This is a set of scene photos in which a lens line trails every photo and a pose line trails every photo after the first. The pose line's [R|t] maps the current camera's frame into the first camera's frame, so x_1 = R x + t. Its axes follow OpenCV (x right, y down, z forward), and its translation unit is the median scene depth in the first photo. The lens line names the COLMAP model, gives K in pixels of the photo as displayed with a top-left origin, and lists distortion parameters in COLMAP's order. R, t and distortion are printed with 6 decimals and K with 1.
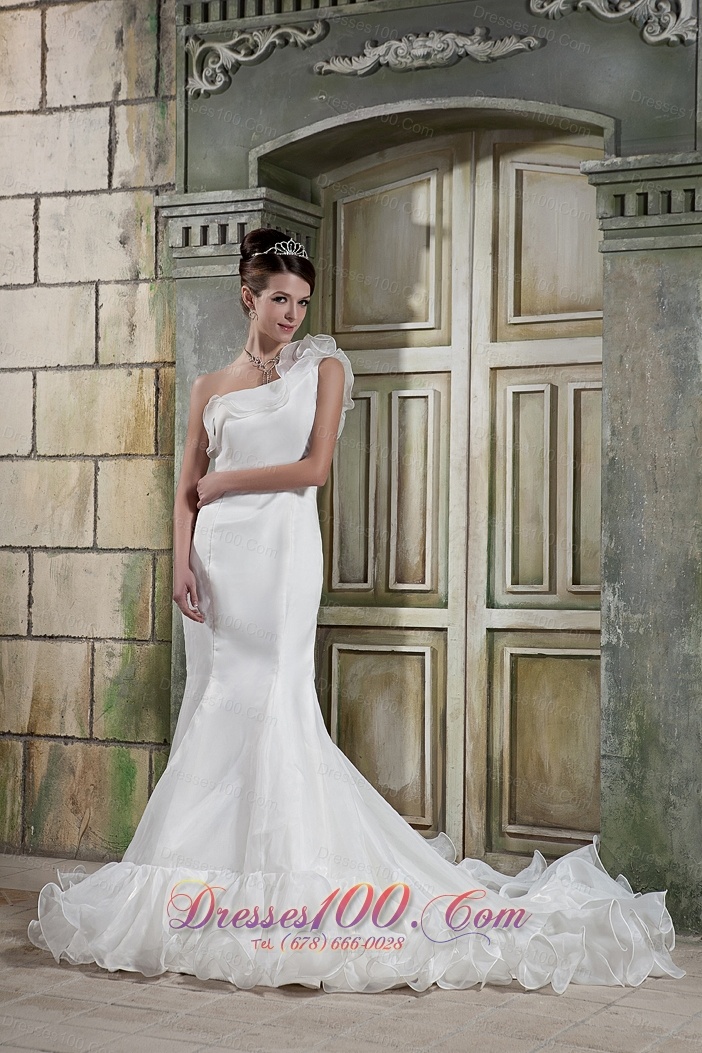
lens RADIAL K [[2003.6, 0, 351.1], [0, 2003.6, 503.8], [0, 0, 1]] dist [0.187338, -0.046523]
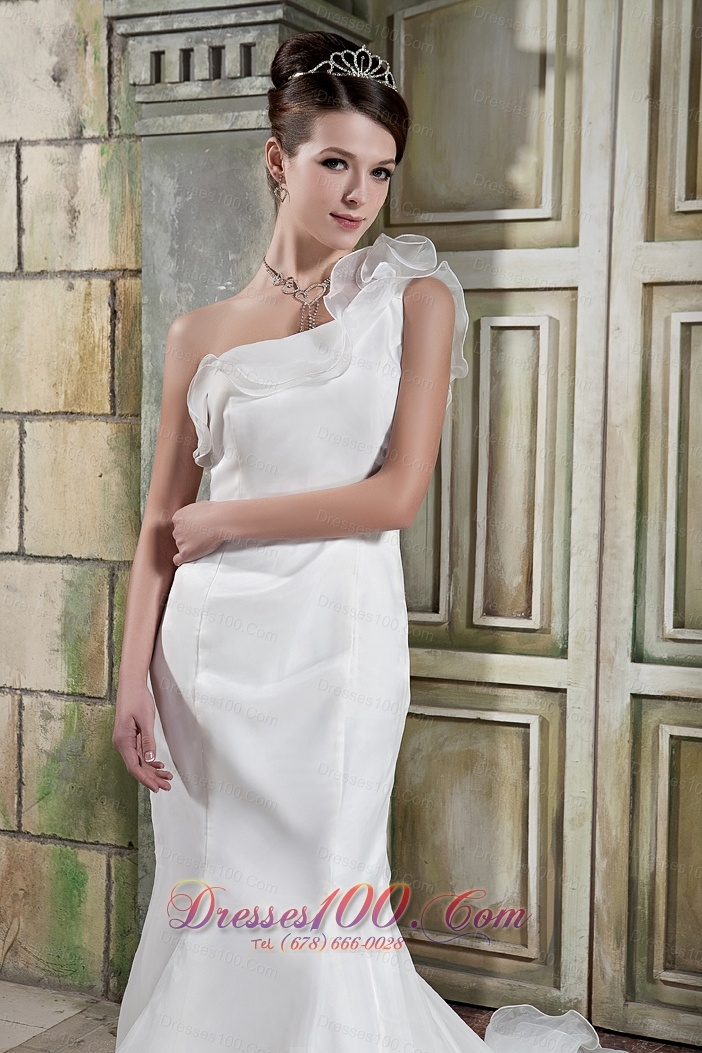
lens RADIAL K [[1699.5, 0, 351.0], [0, 1699.5, 526.5], [0, 0, 1]] dist [0.072624, 0.083255]
pose [[0.999548, 0.000971, 0.030062, -0.037561], [-0.003808, 0.995523, 0.094439, -0.041293], [-0.029835, -0.094511, 0.995077, 0.456766]]
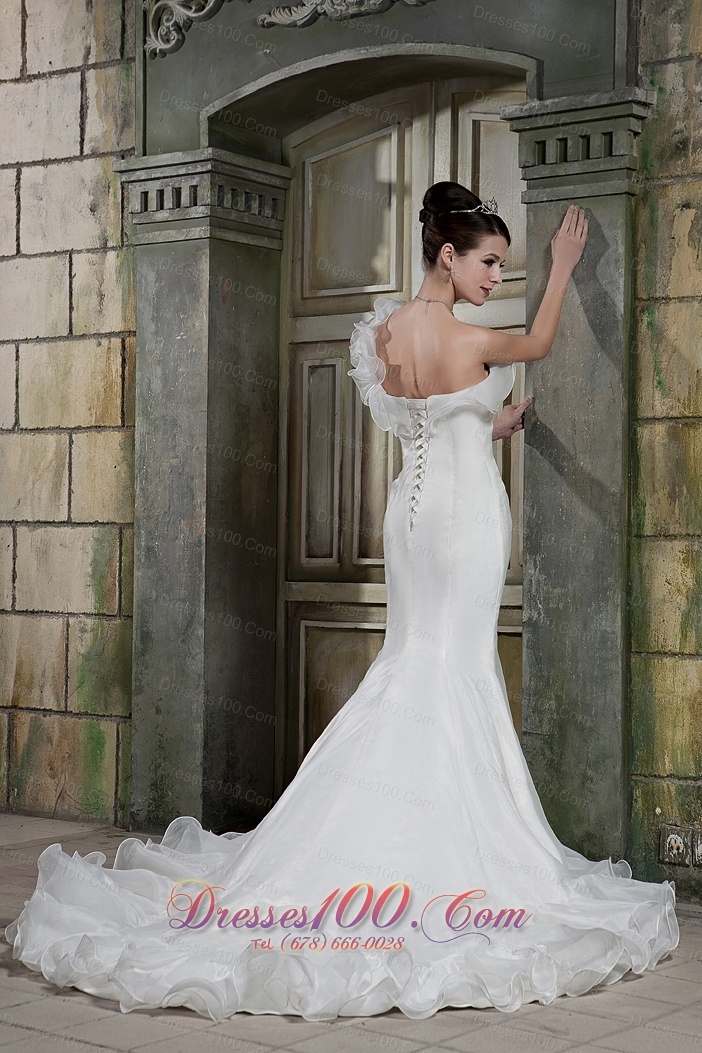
lens RADIAL K [[2031.8, 0, 351.0], [0, 2031.8, 526.5], [0, 0, 1]] dist [0.175416, -0.003633]
pose [[0.984532, -0.000619, -0.175205, 0.189808], [0.003165, 0.999893, 0.014258, 0.010738], [0.175178, -0.014592, 0.984429, 0.040830]]
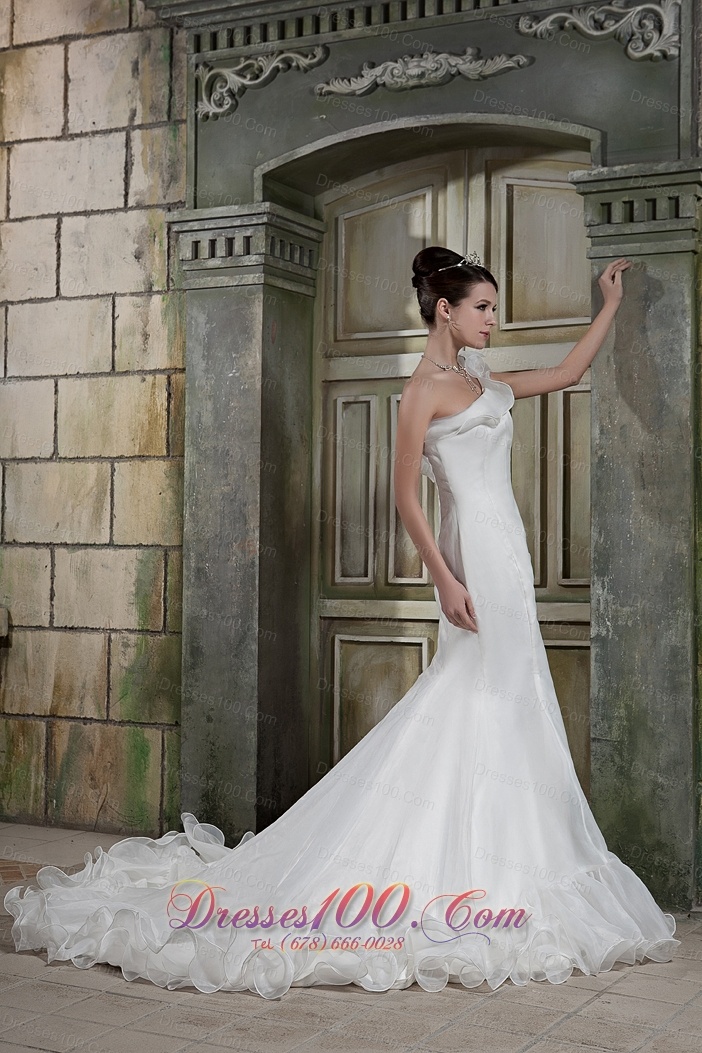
lens RADIAL K [[1673.6, 0, 346.3], [0, 1673.6, 487.8], [0, 0, 1]] dist [0.034748, 0.158853]
pose [[0.999870, -0.002462, -0.015932, 0.011098], [0.002257, 0.999915, -0.012872, 0.003928], [0.015963, 0.012834, 0.999790, 0.121240]]
